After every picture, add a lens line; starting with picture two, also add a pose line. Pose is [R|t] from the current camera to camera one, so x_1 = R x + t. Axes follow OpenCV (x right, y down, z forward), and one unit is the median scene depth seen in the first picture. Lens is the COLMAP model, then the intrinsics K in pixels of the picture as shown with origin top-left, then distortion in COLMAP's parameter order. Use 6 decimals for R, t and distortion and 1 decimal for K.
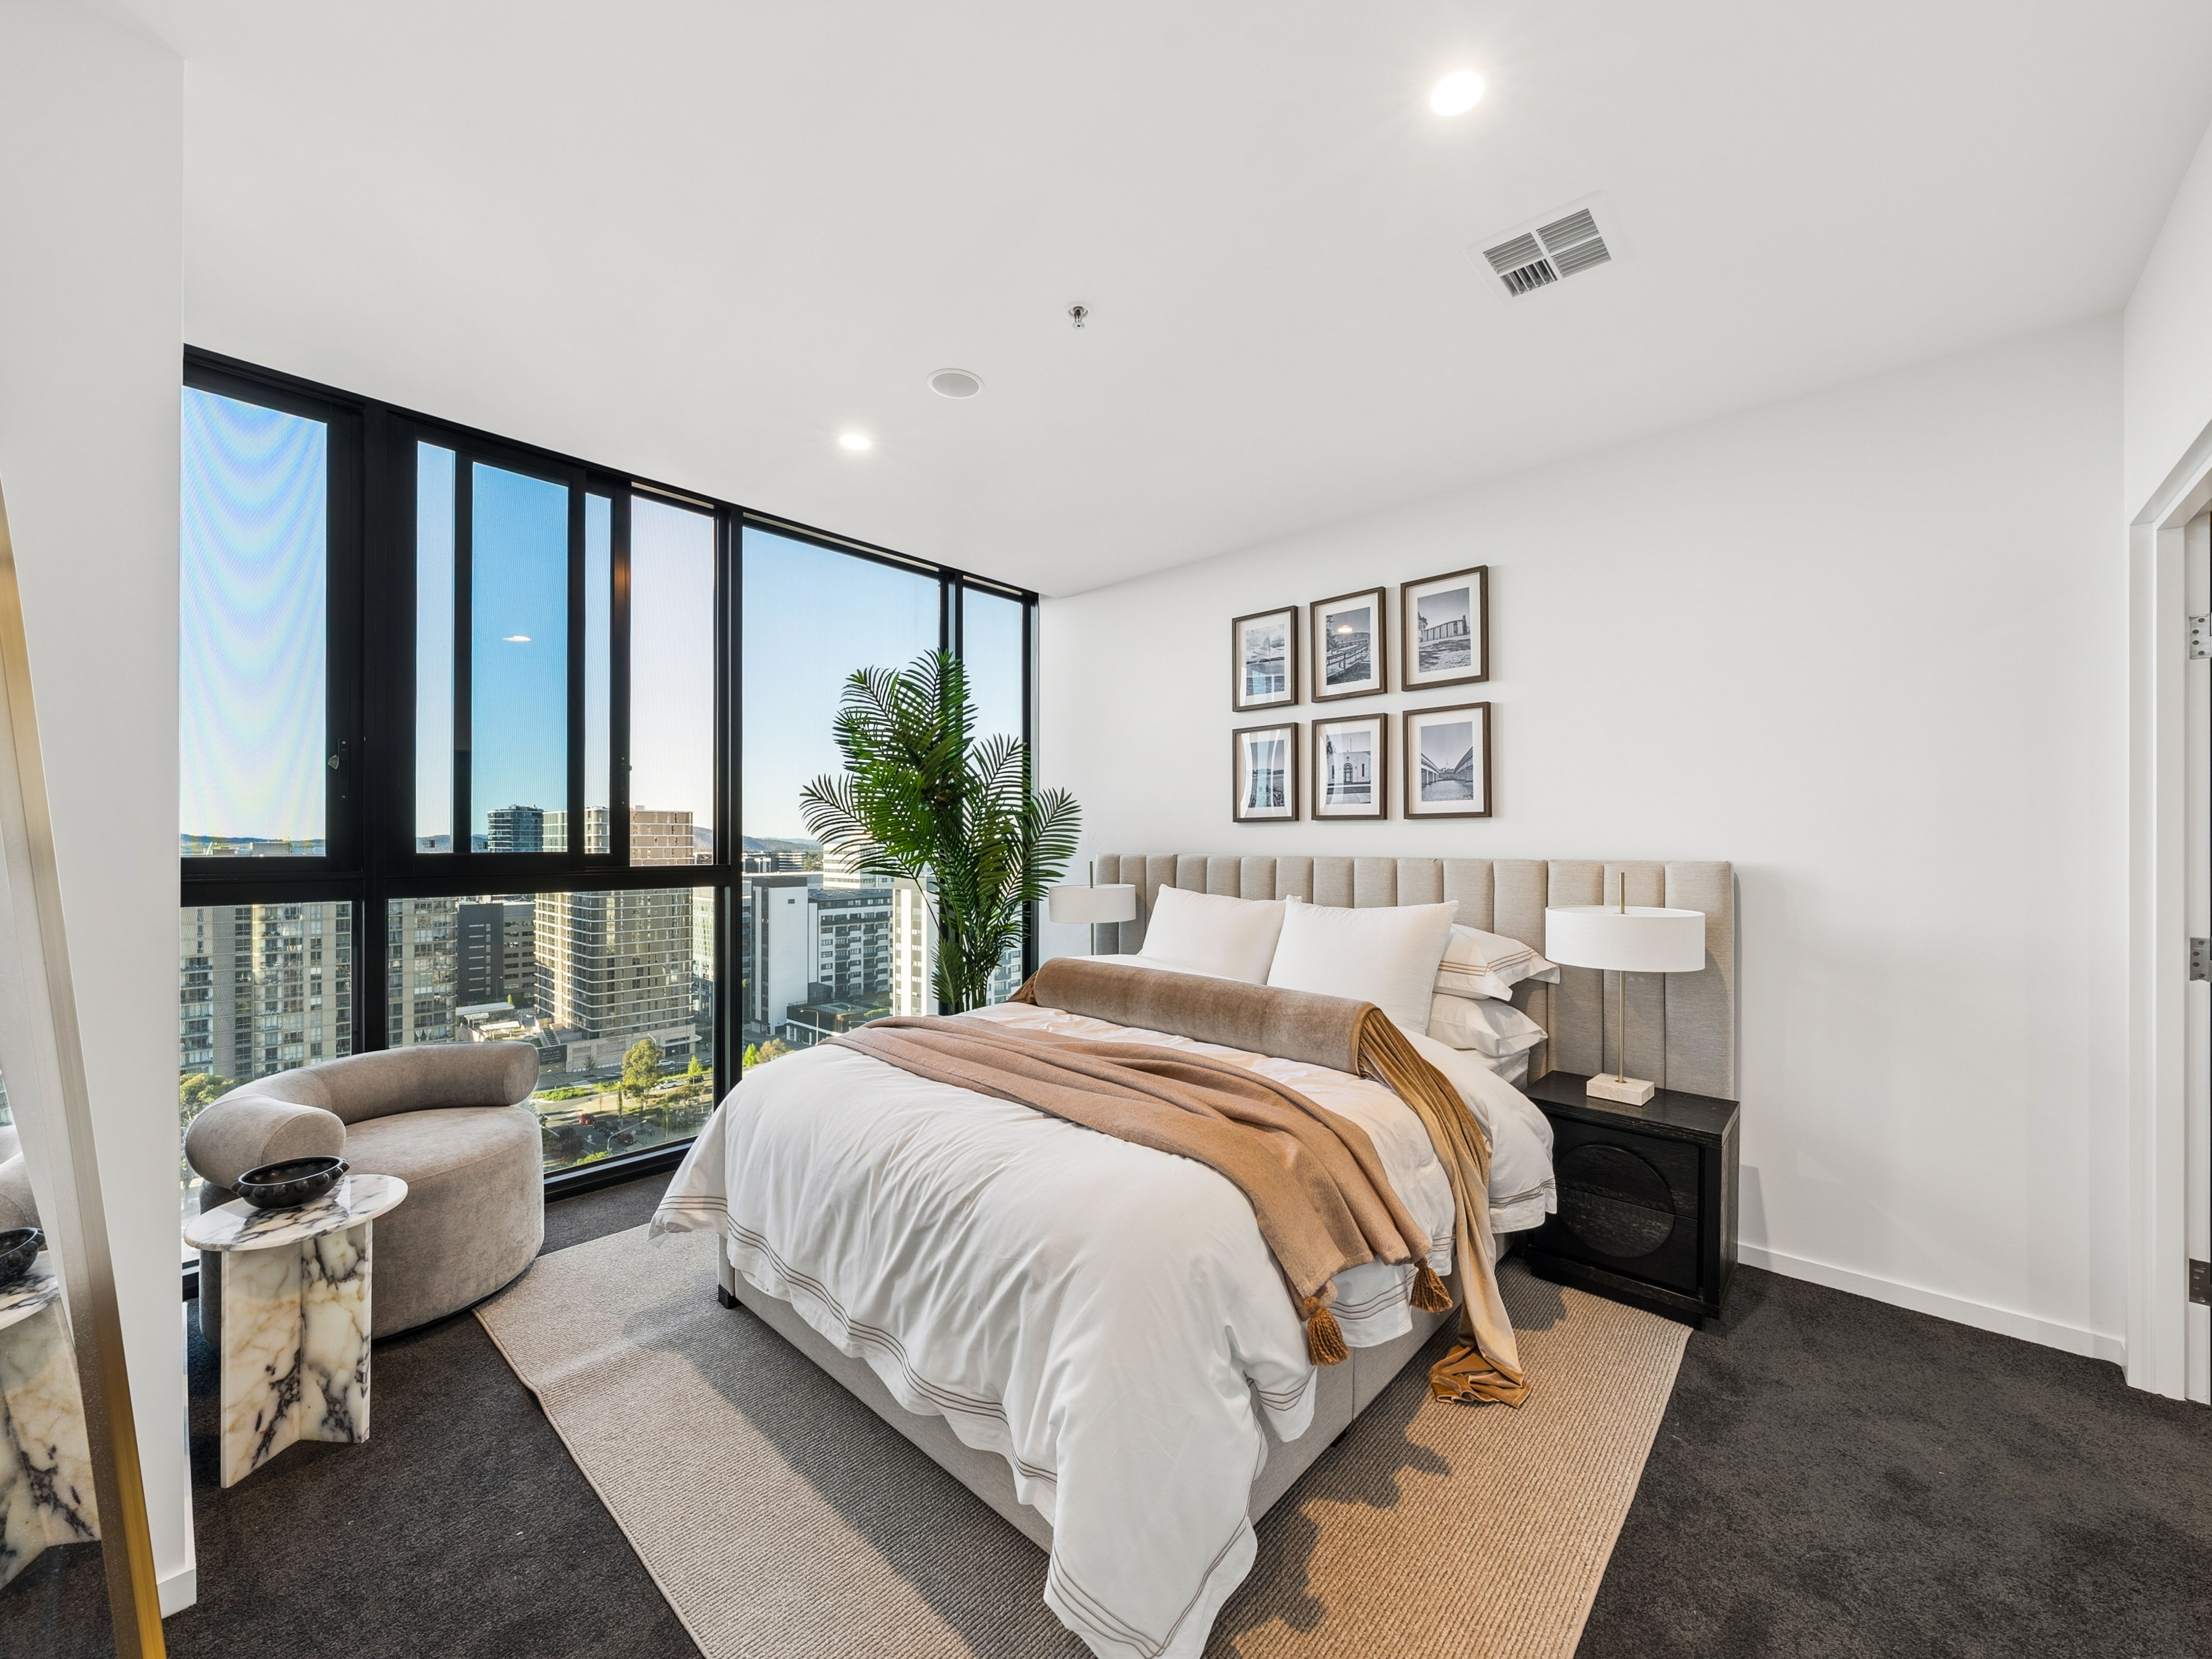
lens RADIAL K [[855.5, 0, 1098.8], [0, 855.5, 845.0], [0, 0, 1]] dist [-0.001123, 0.000075]
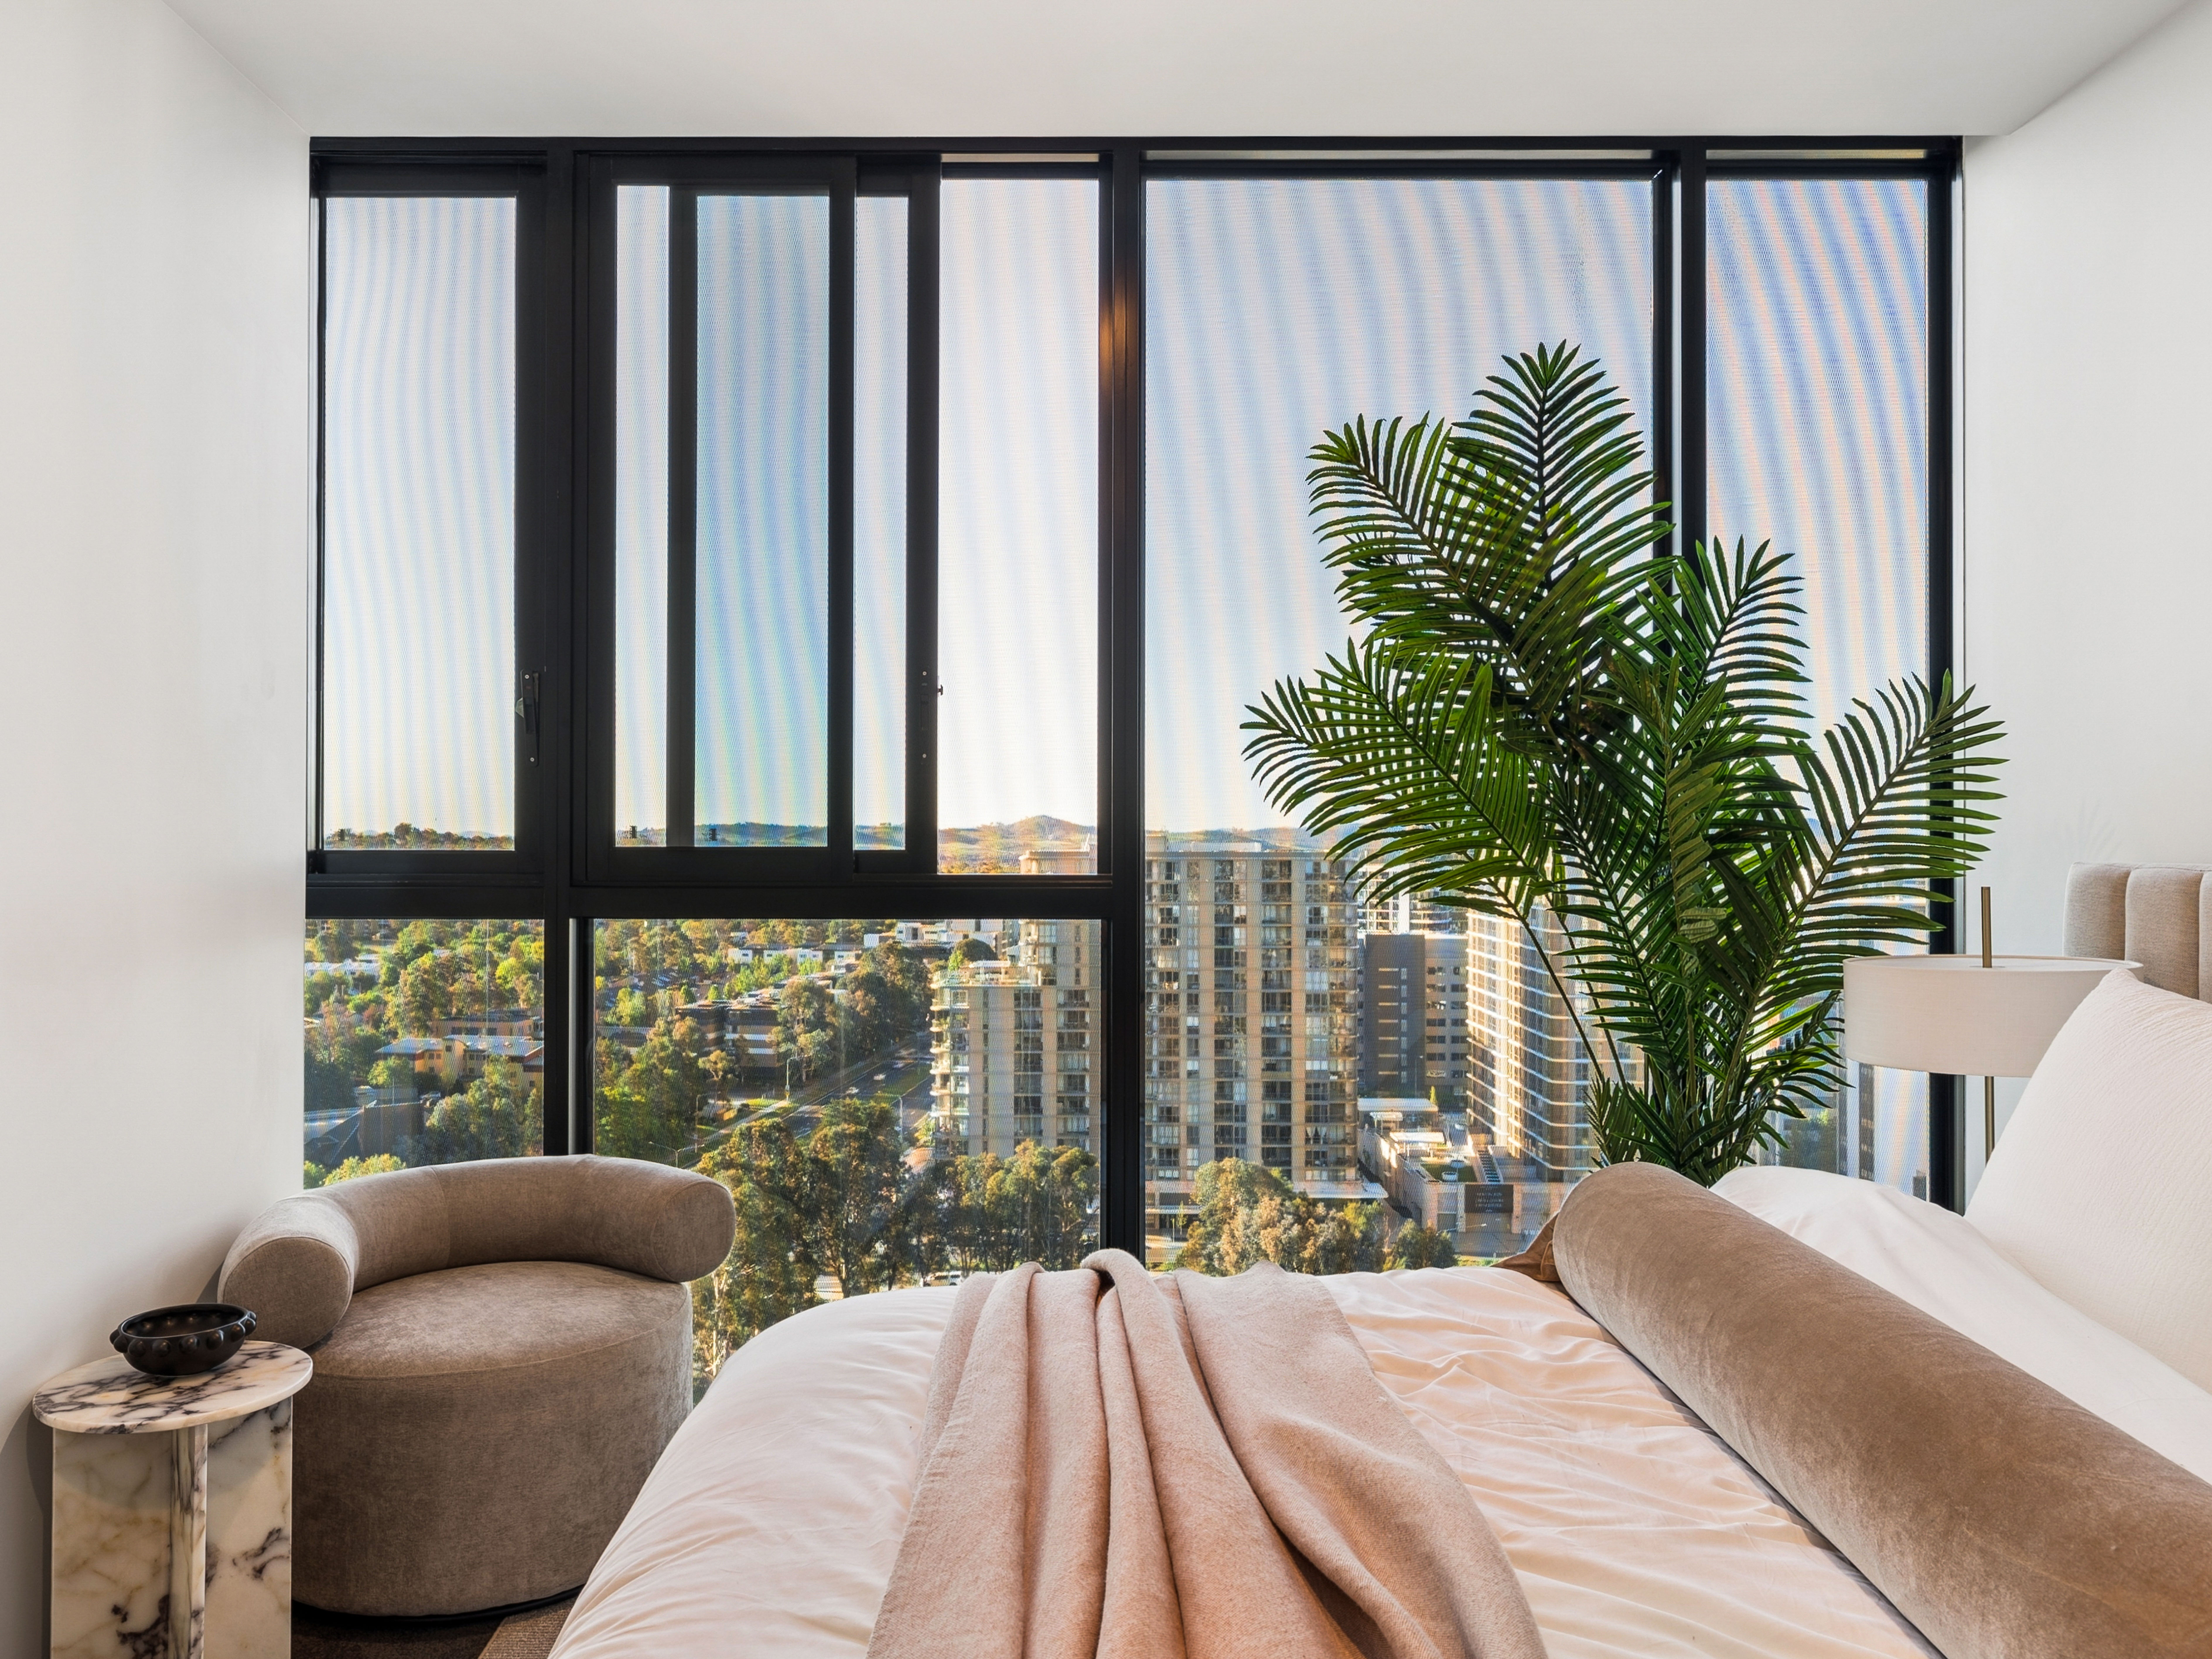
lens RADIAL K [[1668.8, 0, 1107.3], [0, 1668.8, 828.3], [0, 0, 1]] dist [0.000430, 0.002727]
pose [[0.676325, -0.002605, -0.736599, 0.247772], [-0.003014, 0.999976, -0.006304, 0.001700], [0.736598, 0.006484, 0.676300, 0.321580]]
